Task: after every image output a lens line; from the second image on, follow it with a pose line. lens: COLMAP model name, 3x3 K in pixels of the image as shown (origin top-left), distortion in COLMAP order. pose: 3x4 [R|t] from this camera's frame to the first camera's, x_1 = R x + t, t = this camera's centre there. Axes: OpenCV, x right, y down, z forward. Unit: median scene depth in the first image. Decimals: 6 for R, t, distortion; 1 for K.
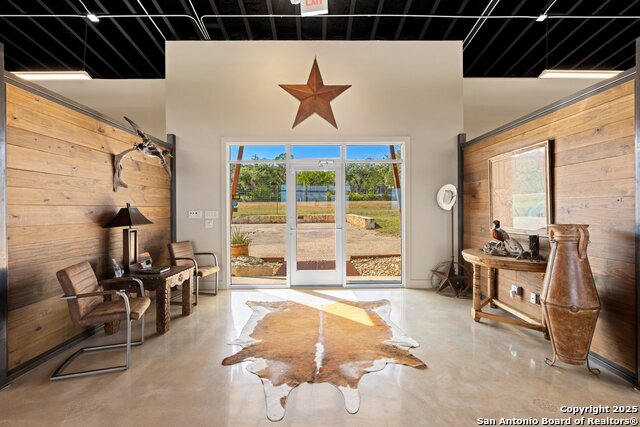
lens RADIAL K [[292.8, 0, 319.0], [0, 292.8, 211.7], [0, 0, 1]] dist [-0.004551, -0.000508]
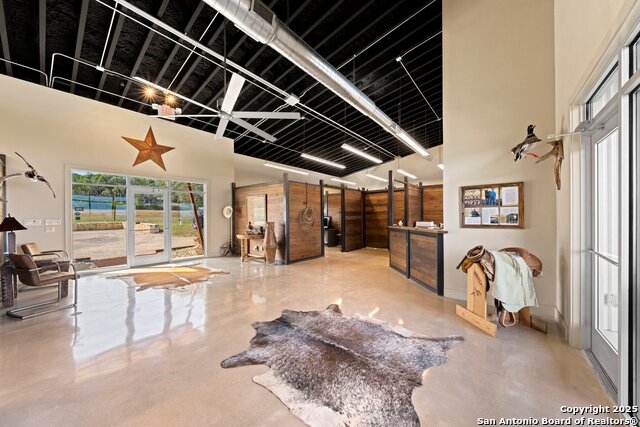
lens RADIAL K [[218.7, 0, 319.9], [0, 218.7, 215.9], [0, 0, 1]] dist [-0.001595, -0.000027]
pose [[0.630252, 0.003431, 0.776383, -0.441747], [0.007361, 0.999919, -0.010394, 0.000929], [-0.776356, 0.012266, 0.630176, -0.621368]]
